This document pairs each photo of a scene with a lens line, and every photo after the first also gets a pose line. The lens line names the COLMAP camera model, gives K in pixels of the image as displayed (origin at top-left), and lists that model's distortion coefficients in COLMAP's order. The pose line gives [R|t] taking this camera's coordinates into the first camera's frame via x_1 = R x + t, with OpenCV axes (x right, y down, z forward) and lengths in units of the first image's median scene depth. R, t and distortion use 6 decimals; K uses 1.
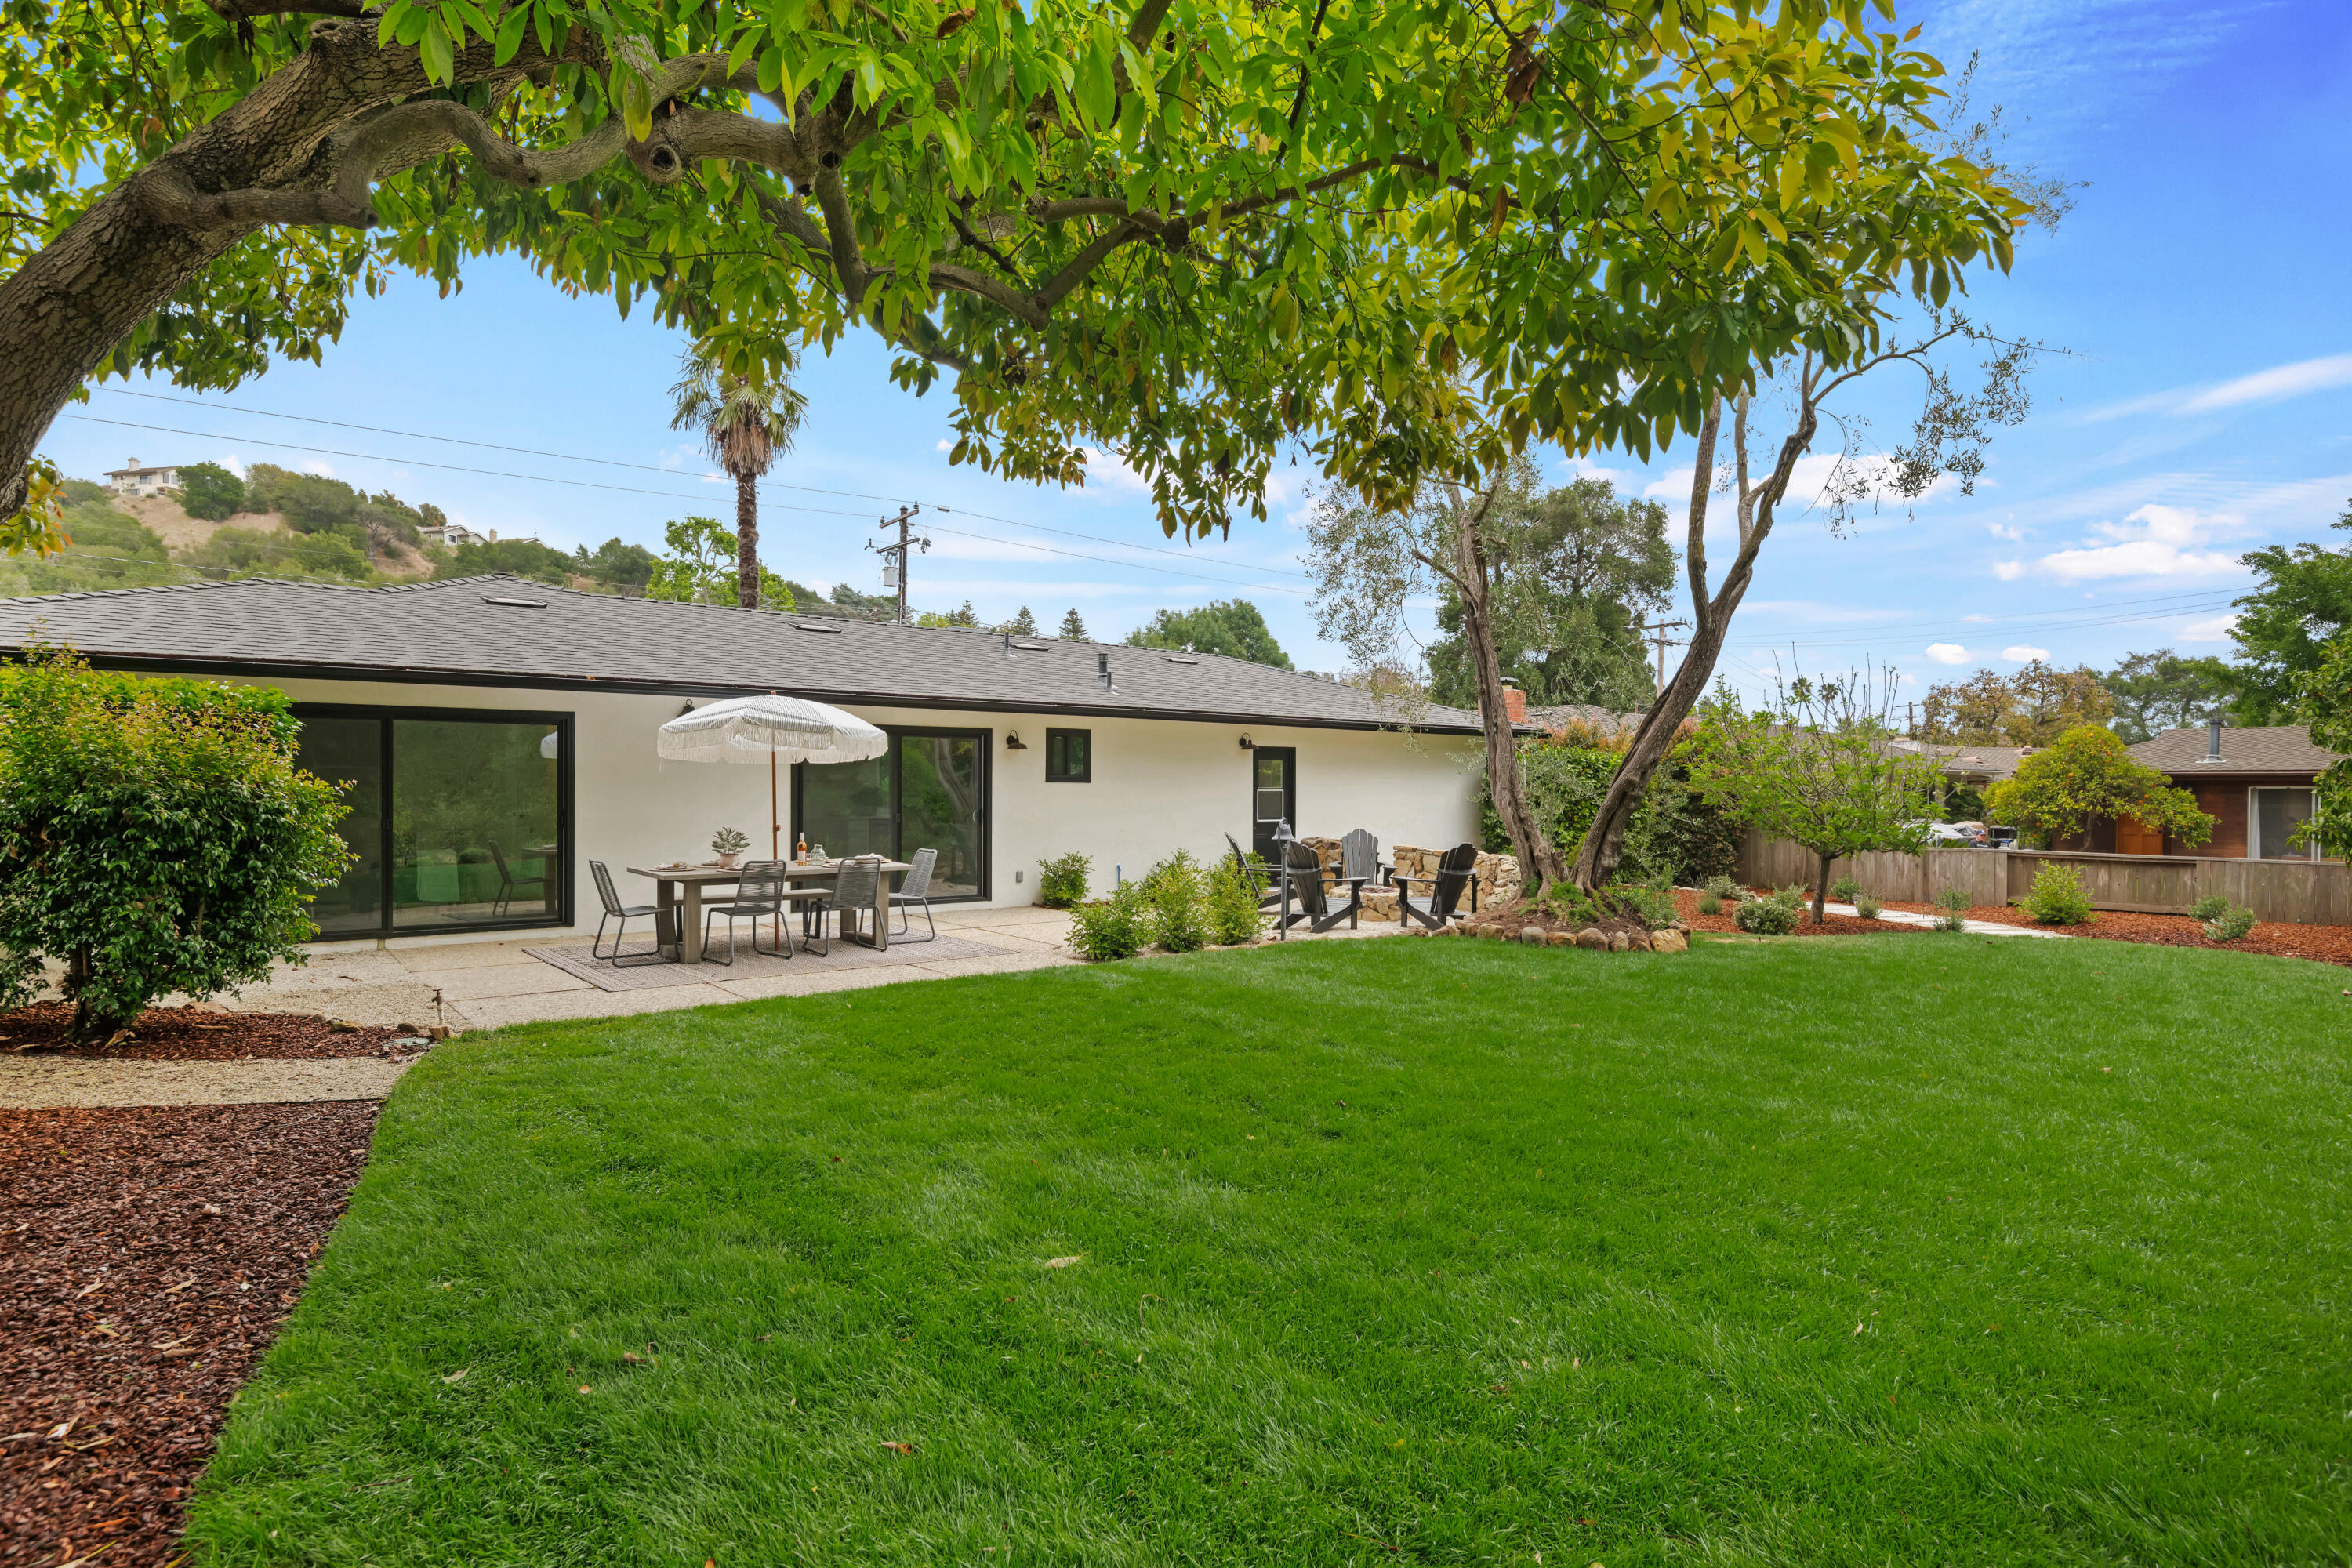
lens RADIAL K [[1291.5, 0, 1176.0], [0, 1291.5, 784.0], [0, 0, 1]] dist [0.059834, 0.000196]
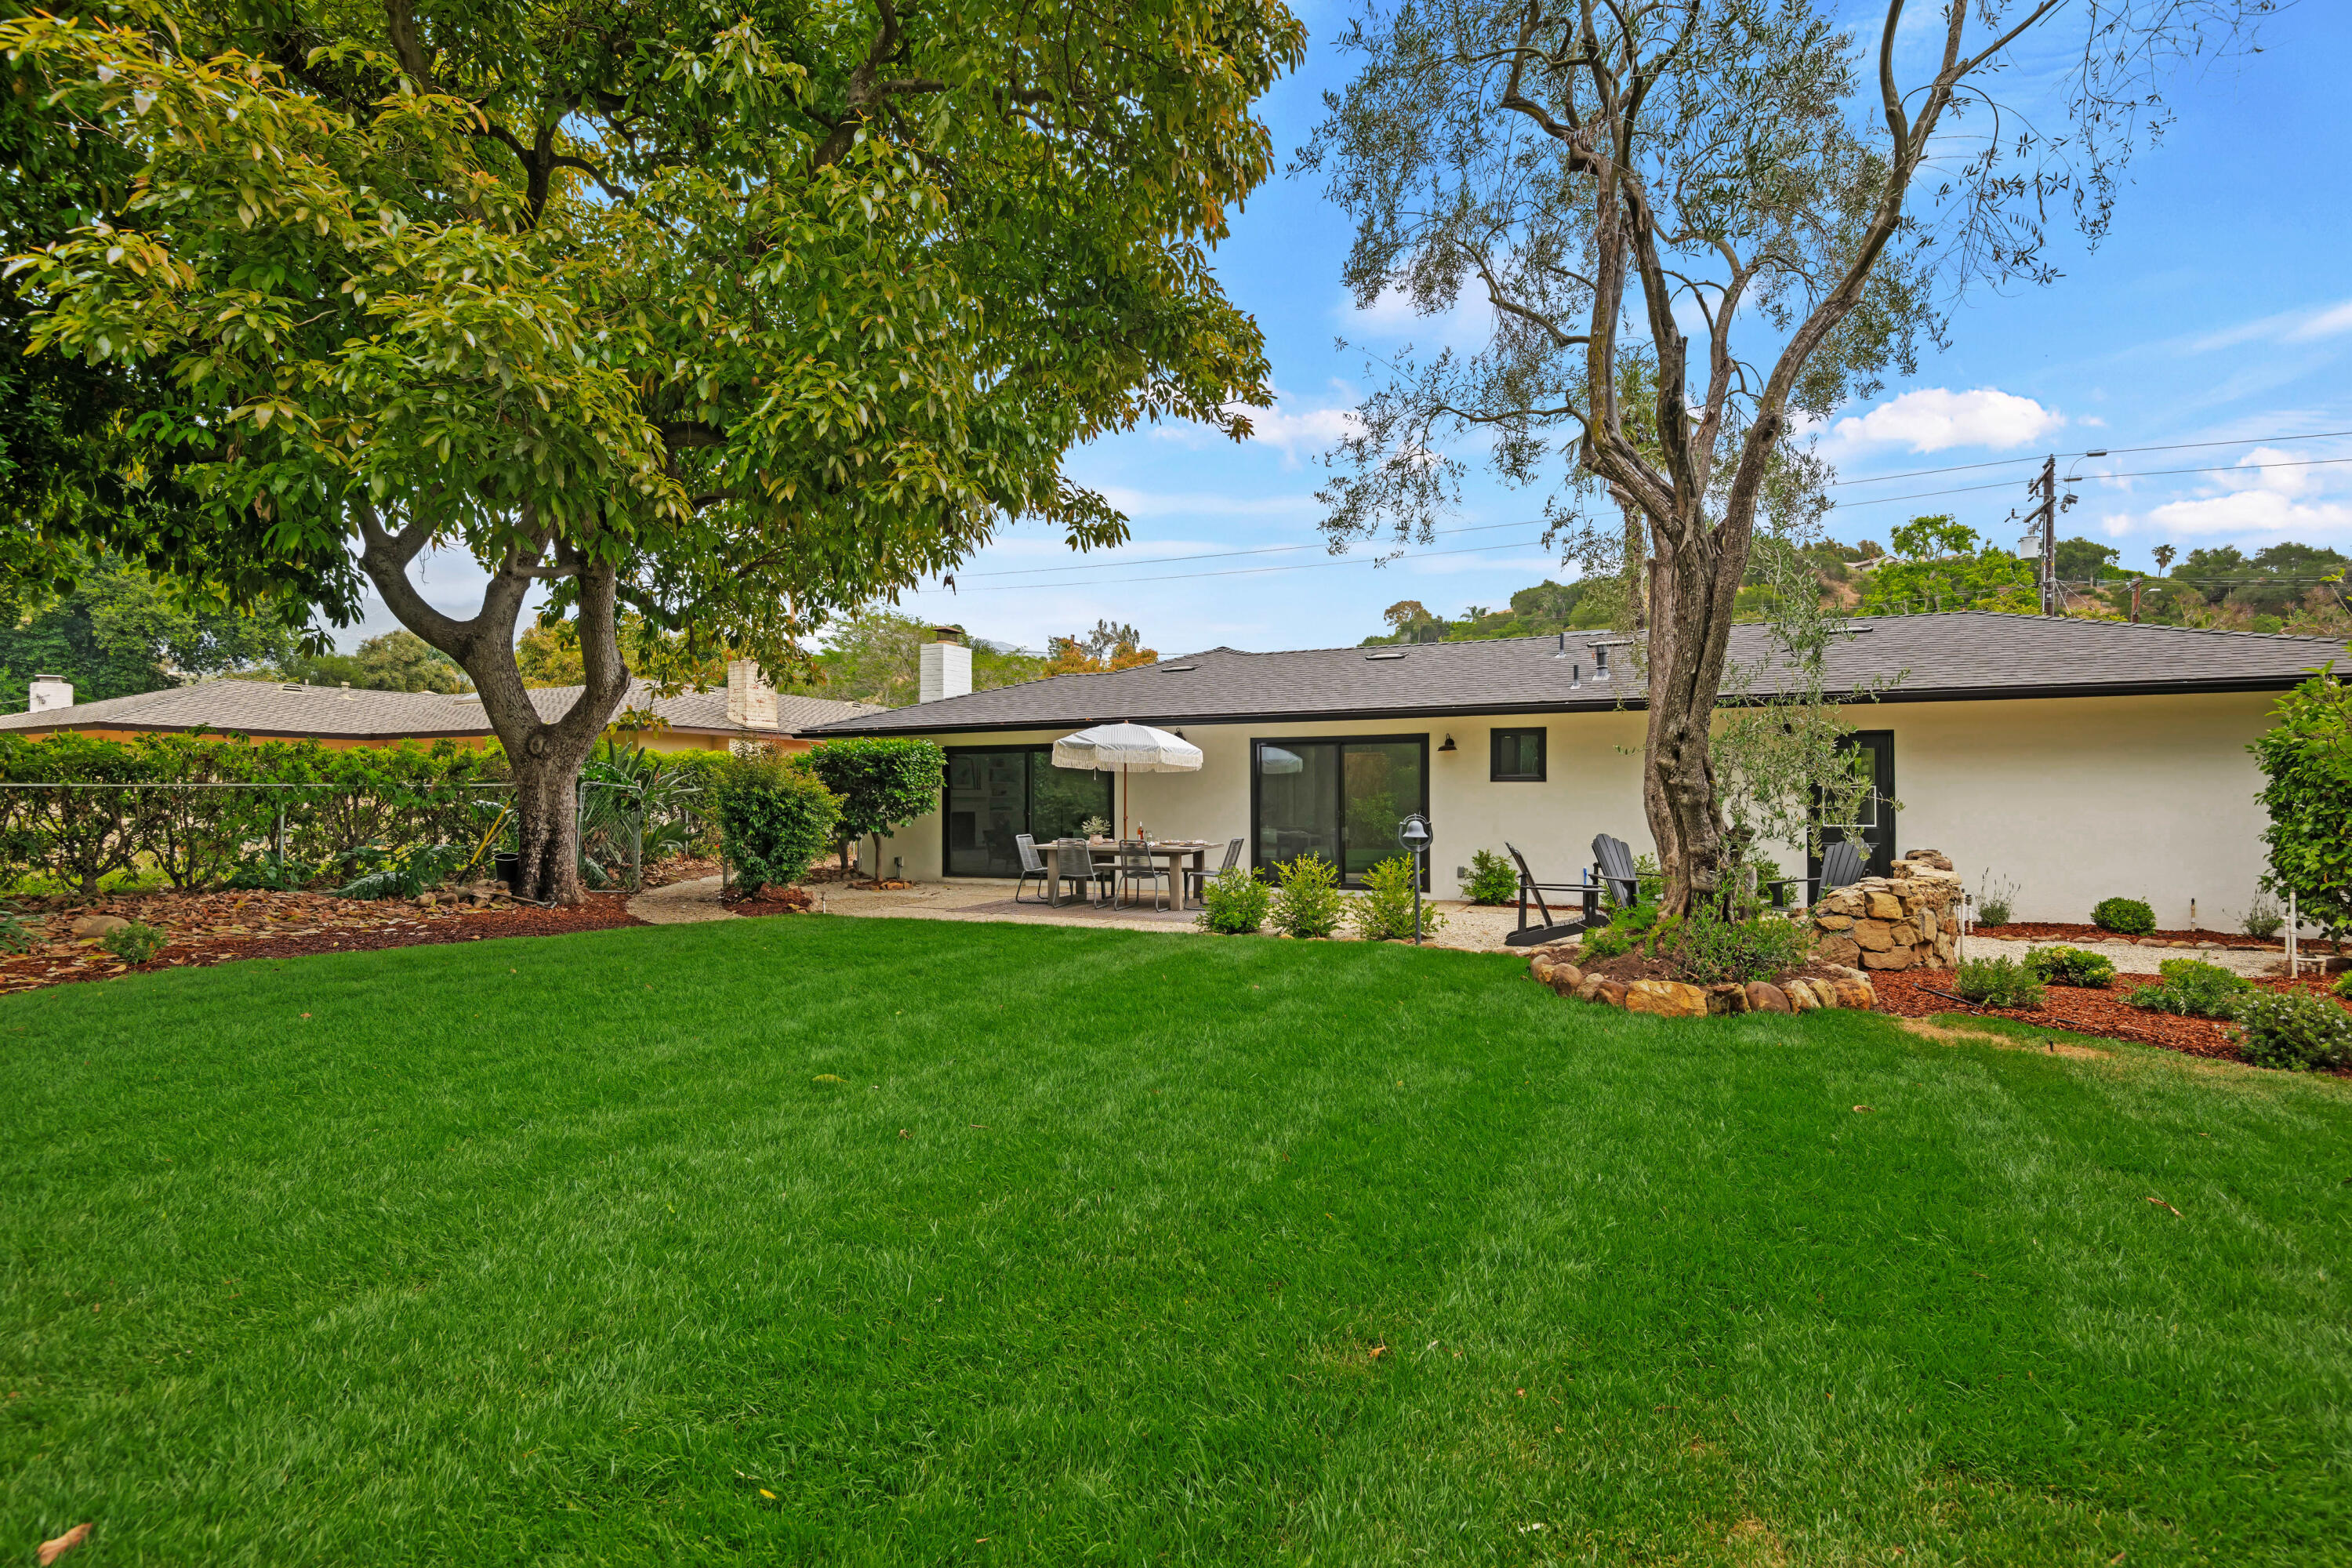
lens RADIAL K [[1173.2, 0, 1176.0], [0, 1173.2, 784.0], [0, 0, 1]] dist [0.001260, 0.000211]
pose [[0.459501, -0.018577, -0.887983, 0.607000], [0.012228, 0.999819, -0.014589, 0.011046], [0.888093, -0.004155, 0.459645, 0.351444]]
